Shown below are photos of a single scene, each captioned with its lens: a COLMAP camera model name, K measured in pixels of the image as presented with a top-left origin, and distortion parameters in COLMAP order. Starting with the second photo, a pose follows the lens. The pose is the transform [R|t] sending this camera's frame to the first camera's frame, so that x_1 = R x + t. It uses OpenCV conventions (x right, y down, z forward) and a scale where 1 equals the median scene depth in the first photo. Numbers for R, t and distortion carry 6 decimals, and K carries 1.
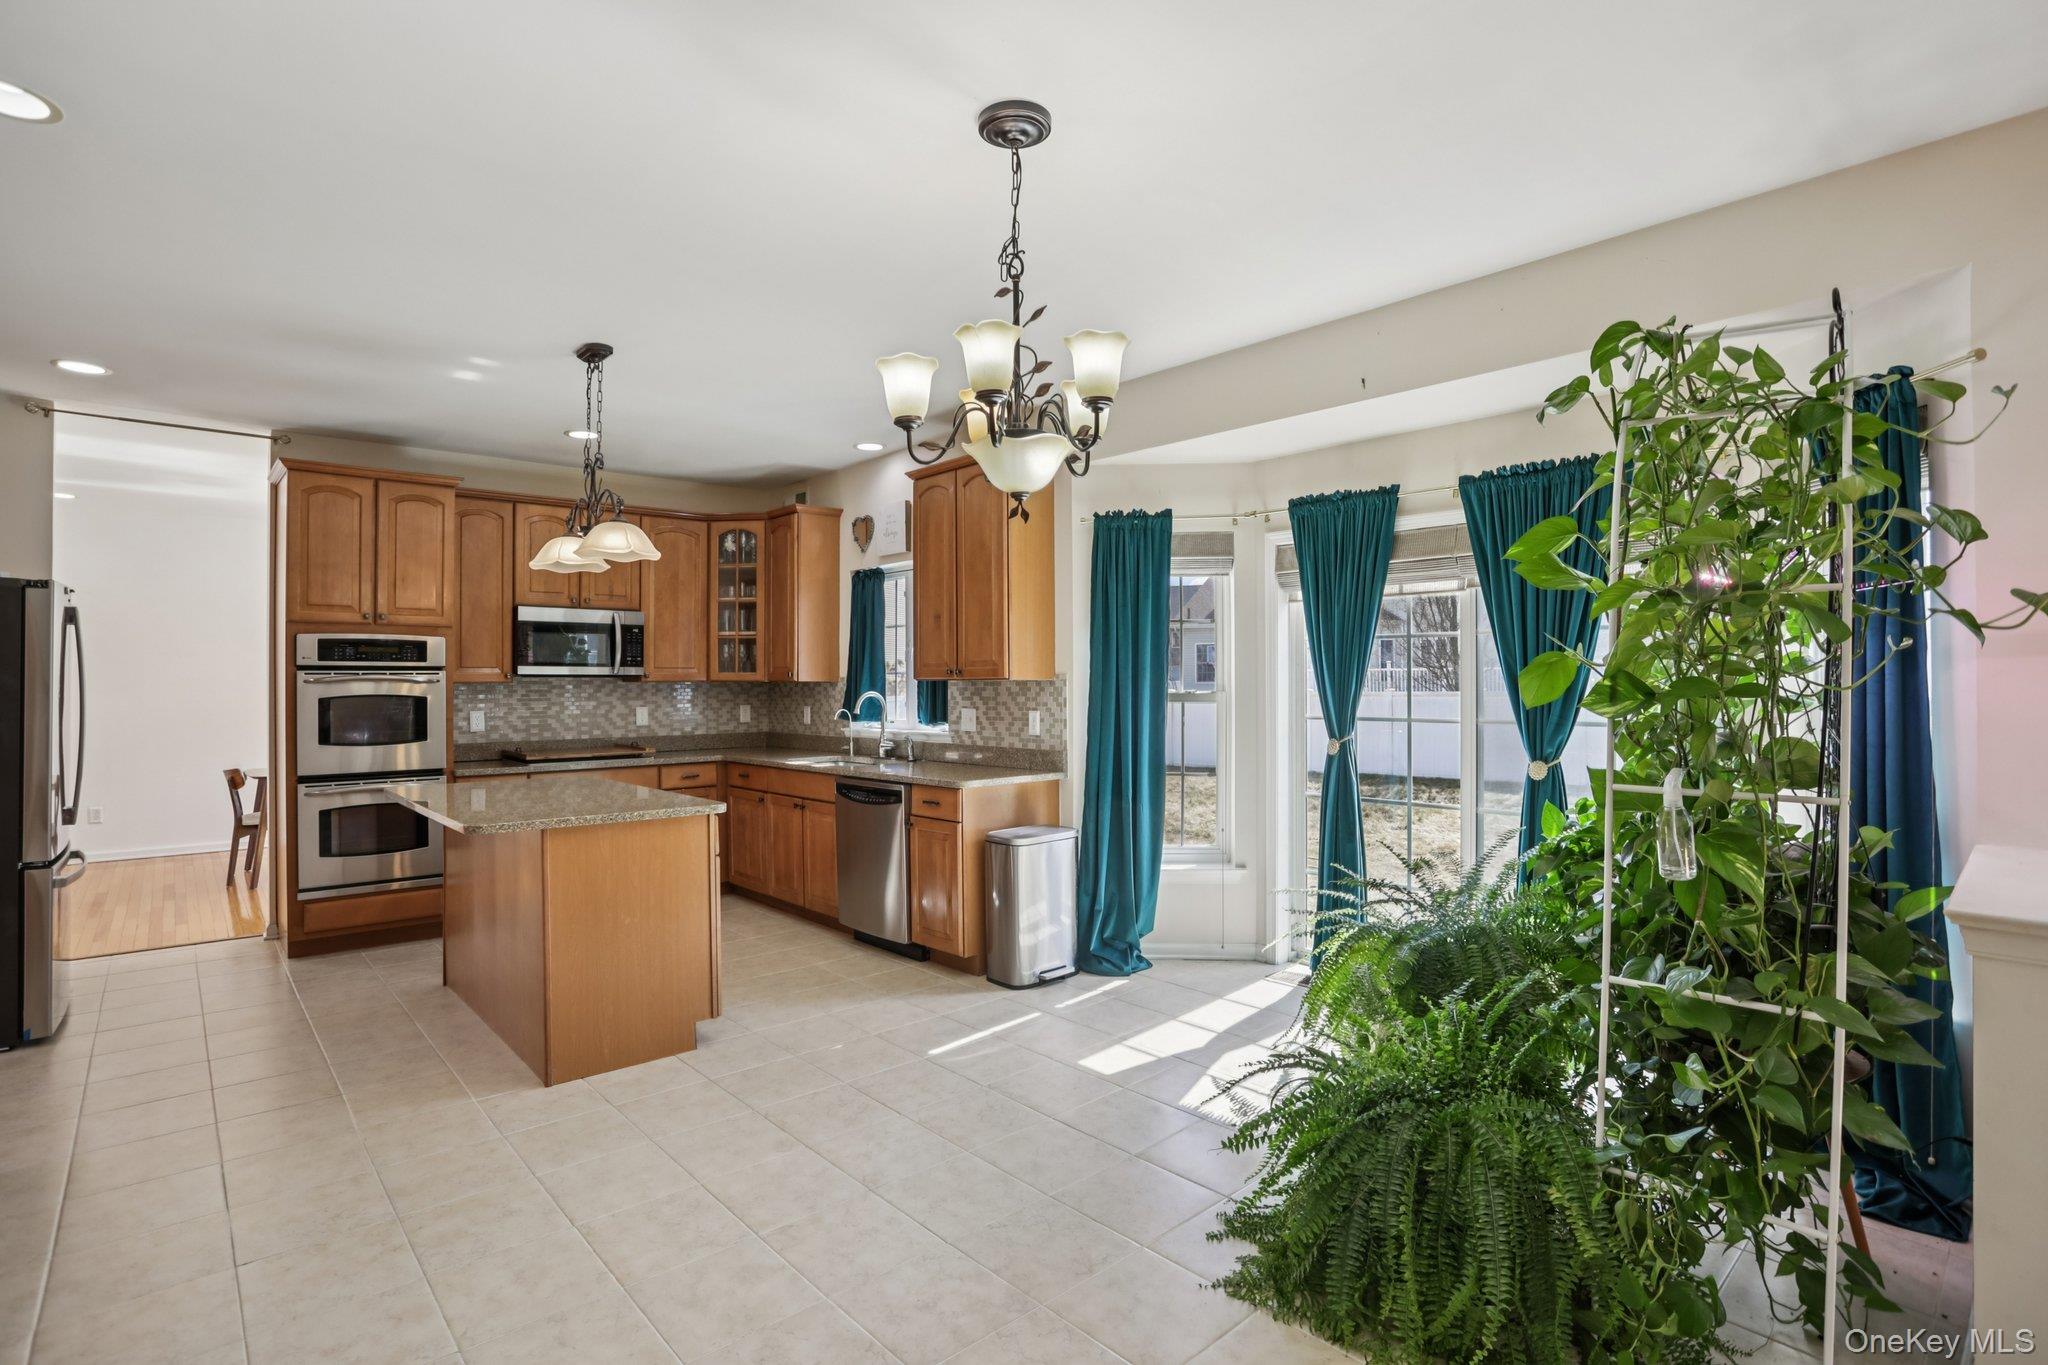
lens RADIAL K [[1004.3, 0, 1014.1], [0, 1004.3, 675.7], [0, 0, 1]] dist [-0.079887, 0.029412]
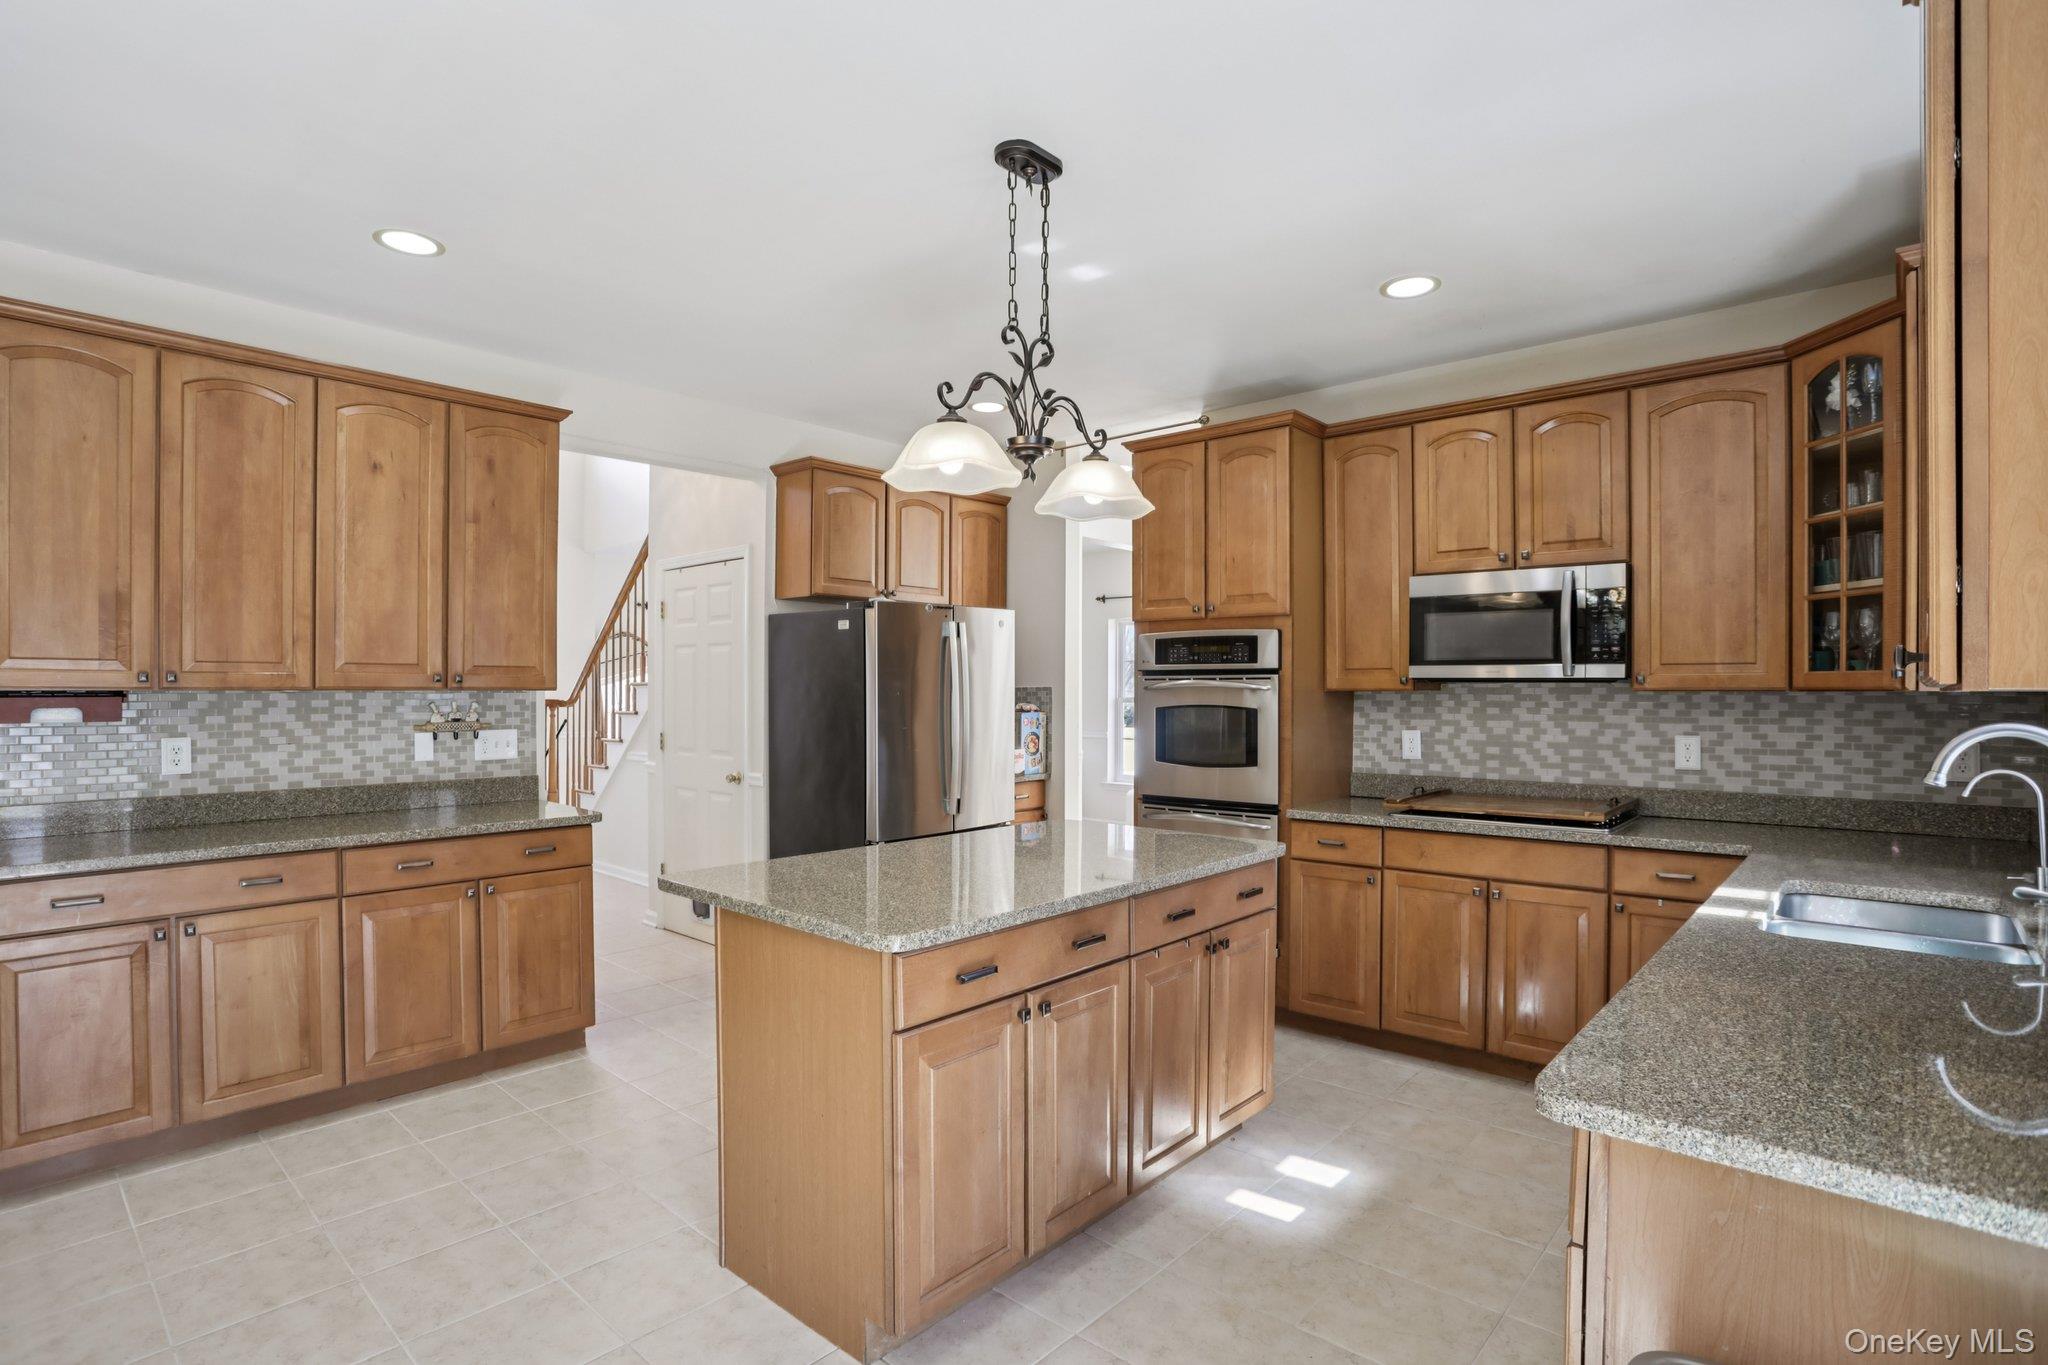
lens RADIAL K [[1011.4, 0, 1001.8], [0, 1011.4, 692.9], [0, 0, 1]] dist [-0.078132, 0.030393]
pose [[0.109688, 0.008173, -0.993932, 0.157800], [0.004078, 0.999954, 0.008672, 0.001854], [0.993958, -0.005004, 0.109650, 0.717779]]
